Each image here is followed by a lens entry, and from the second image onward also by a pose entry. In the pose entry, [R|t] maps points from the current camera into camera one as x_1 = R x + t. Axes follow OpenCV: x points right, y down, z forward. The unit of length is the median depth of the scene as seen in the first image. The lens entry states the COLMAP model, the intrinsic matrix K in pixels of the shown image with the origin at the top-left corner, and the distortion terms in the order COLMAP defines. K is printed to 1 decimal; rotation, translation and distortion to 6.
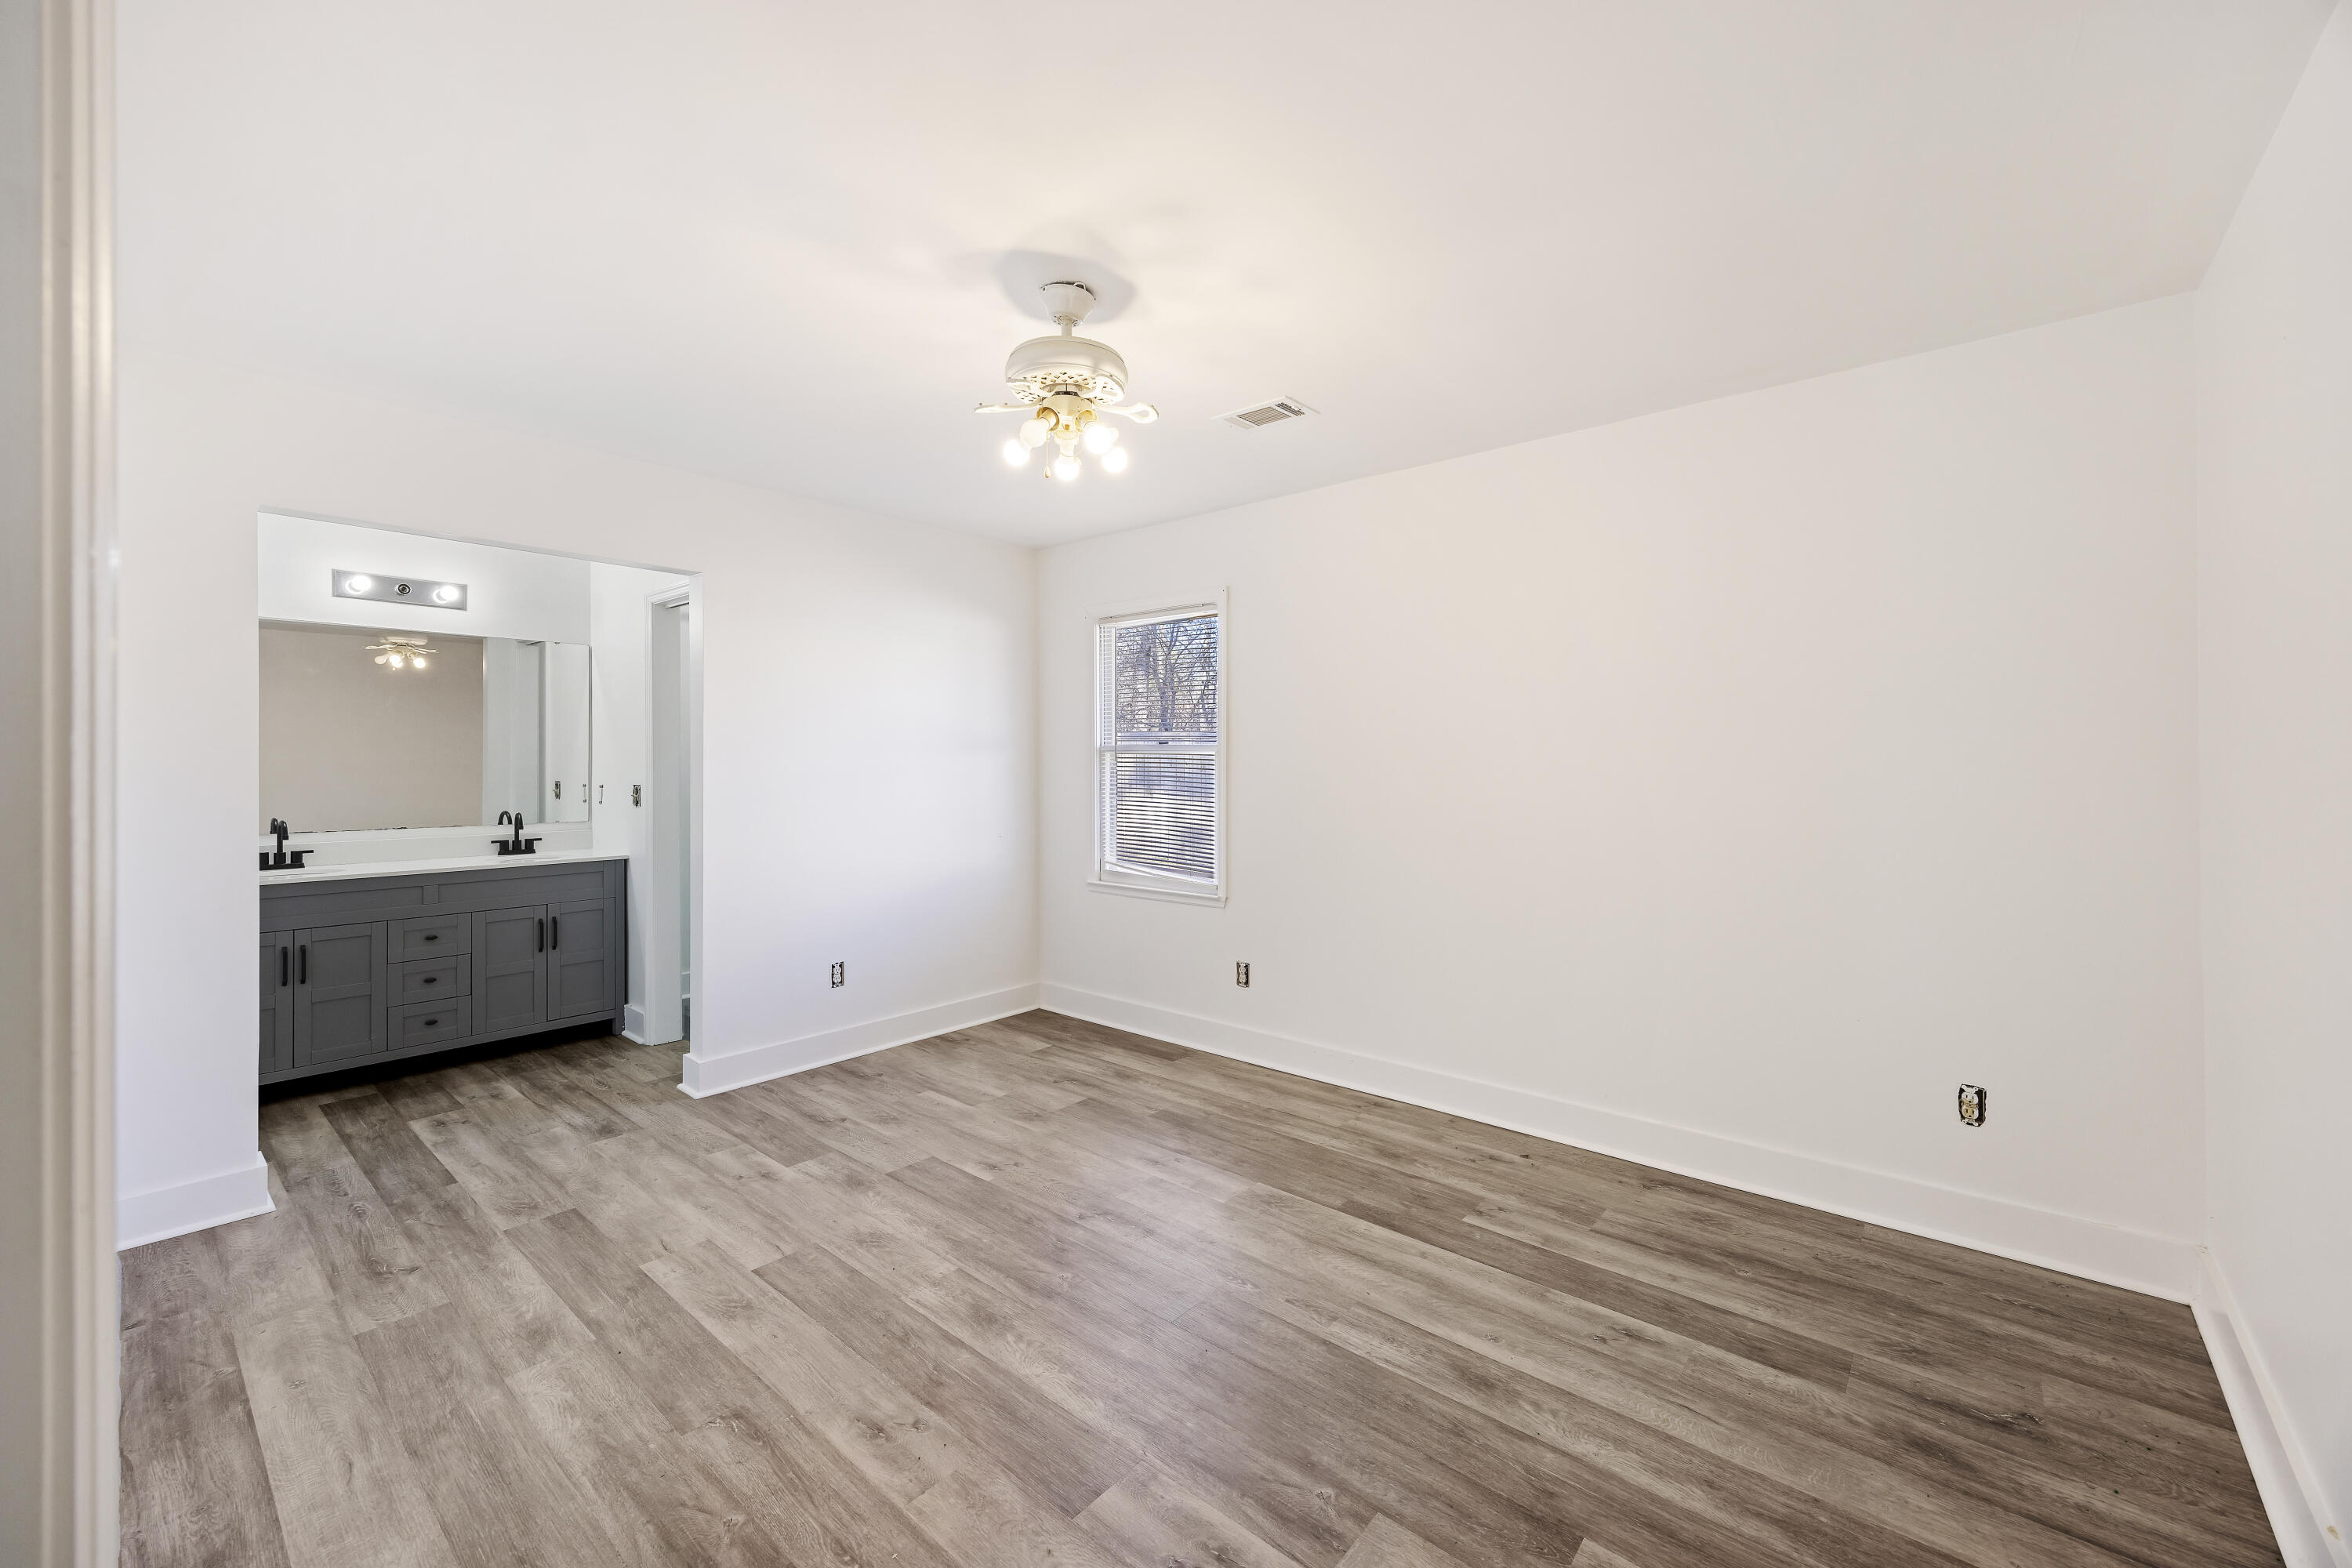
lens RADIAL K [[927.4, 0, 1170.3], [0, 927.4, 750.0], [0, 0, 1]] dist [0.009886, -0.001215]
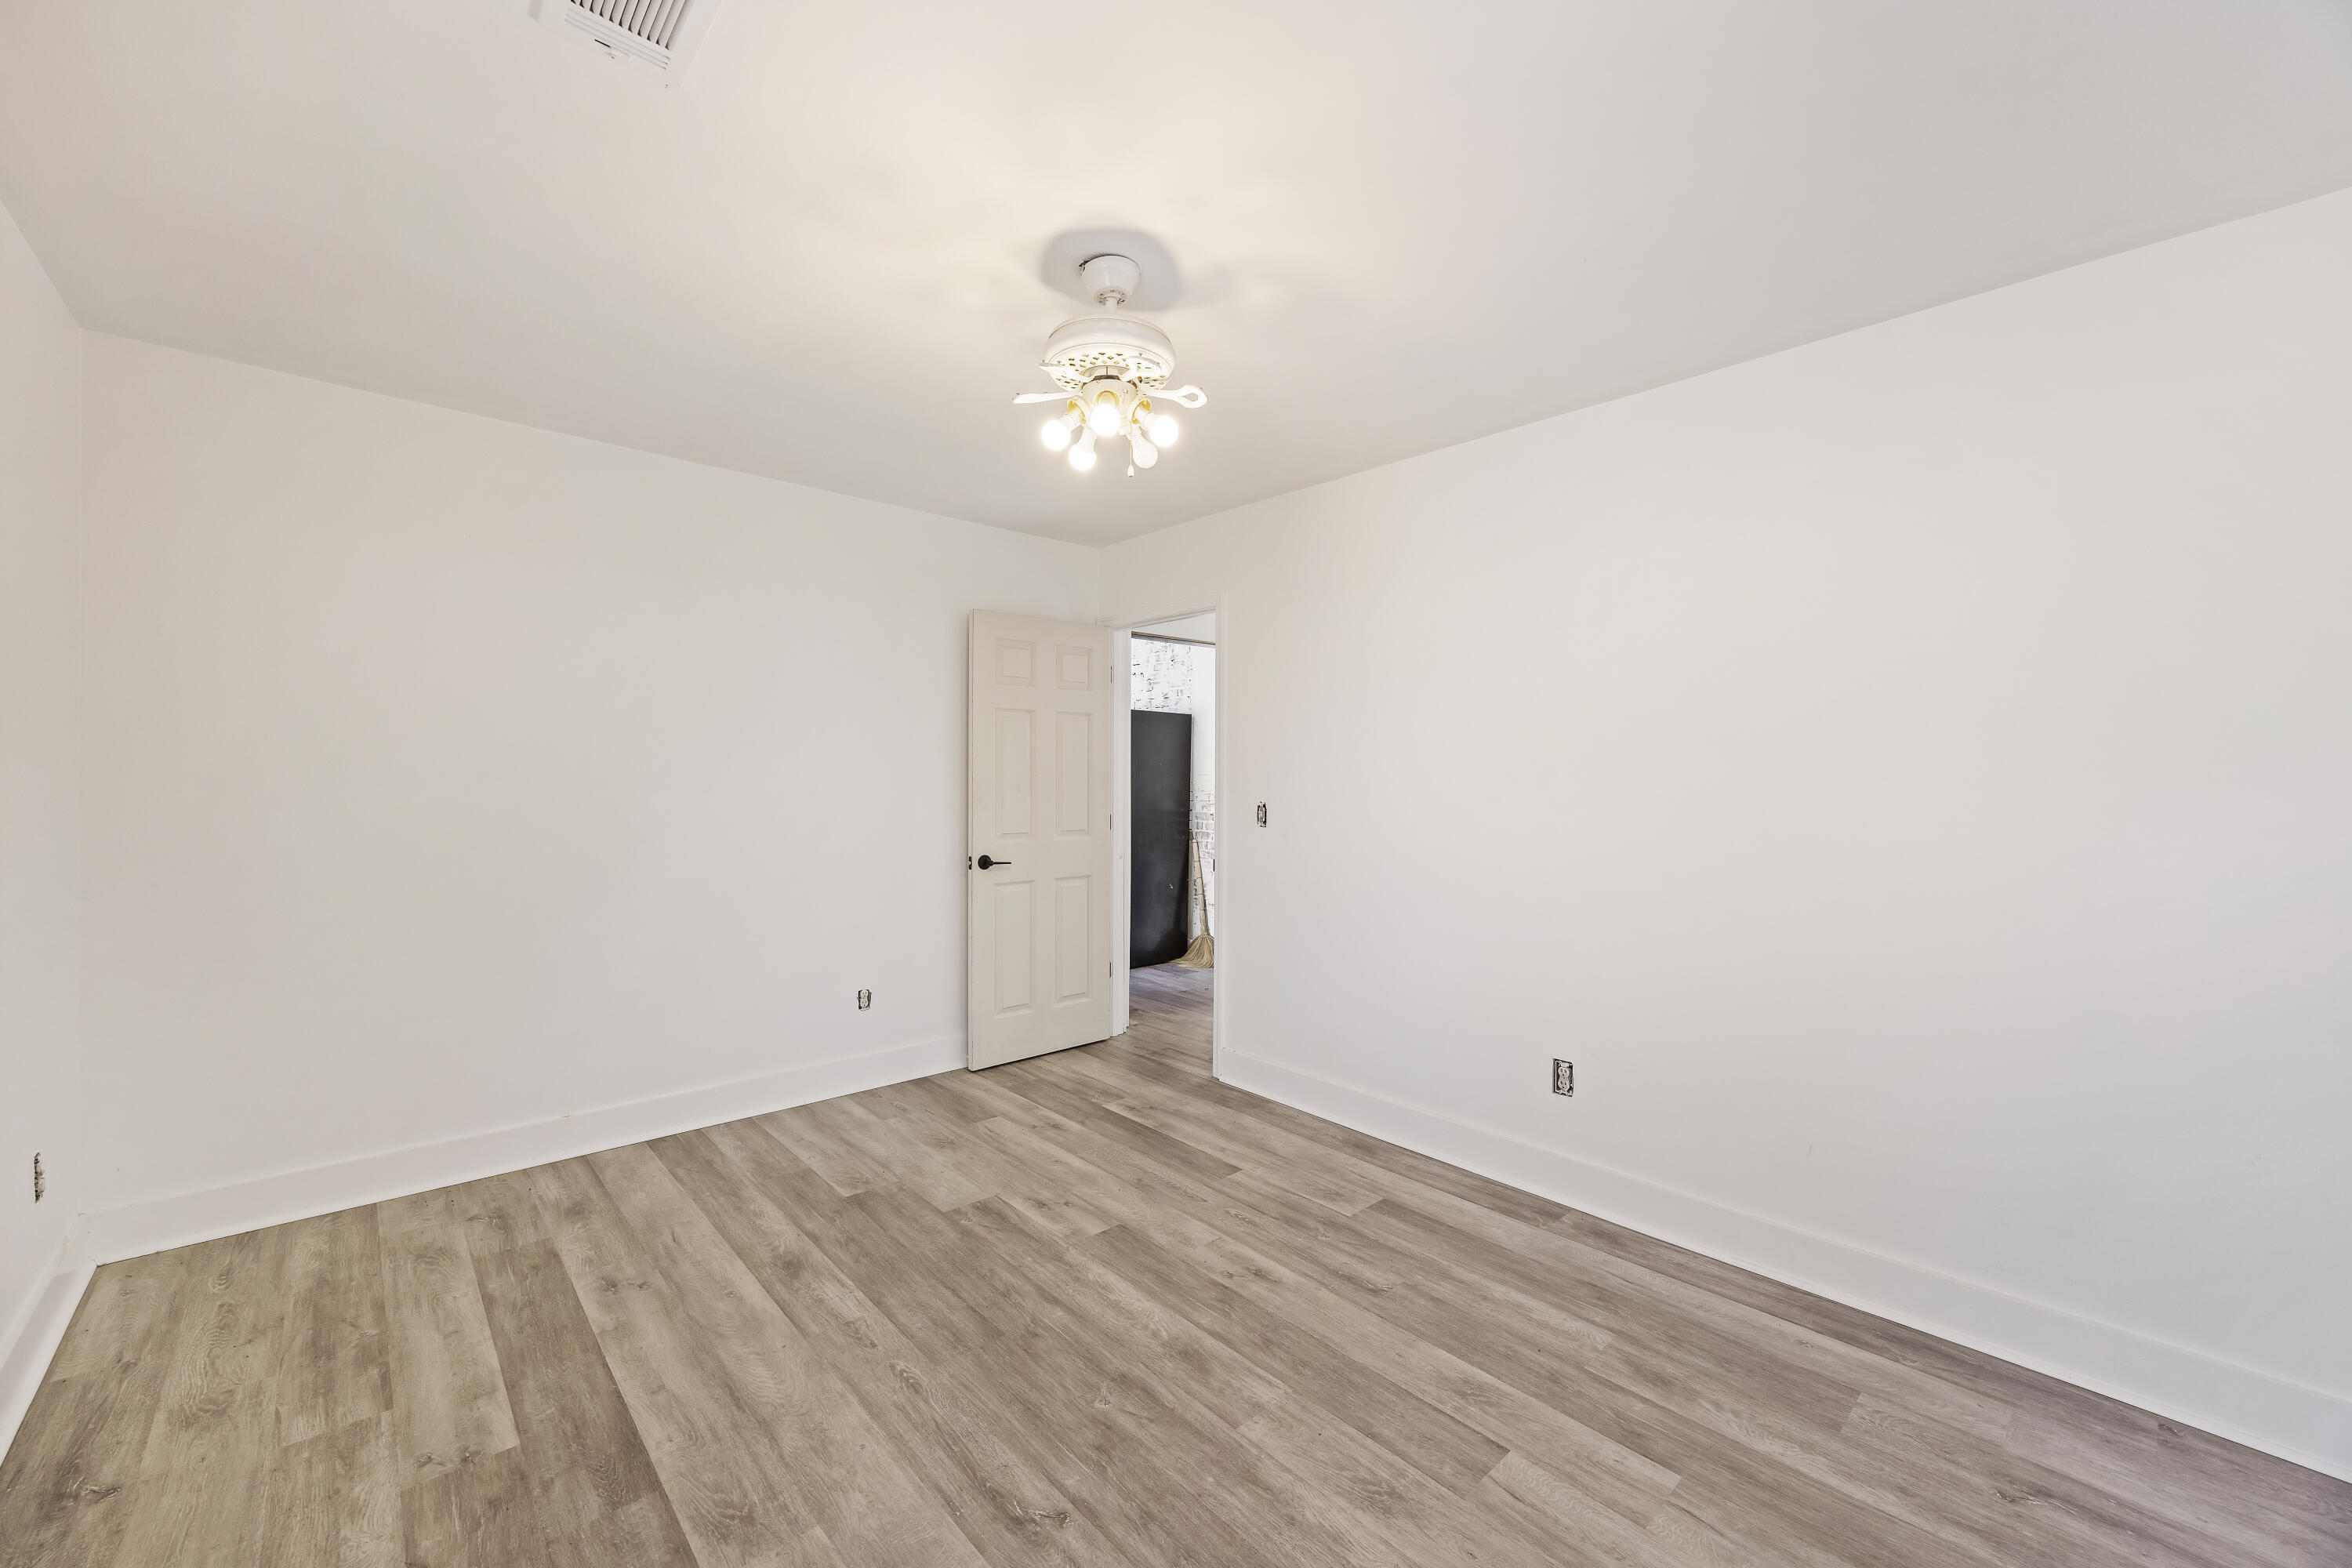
lens RADIAL K [[927.4, 0, 1178.4], [0, 927.4, 779.6], [0, 0, 1]] dist [0.009886, -0.001215]
pose [[-0.993257, -0.004142, 0.115863, -0.305608], [-0.004897, 0.999969, -0.006232, 0.024683], [-0.115834, -0.006757, -0.993246, 2.033795]]
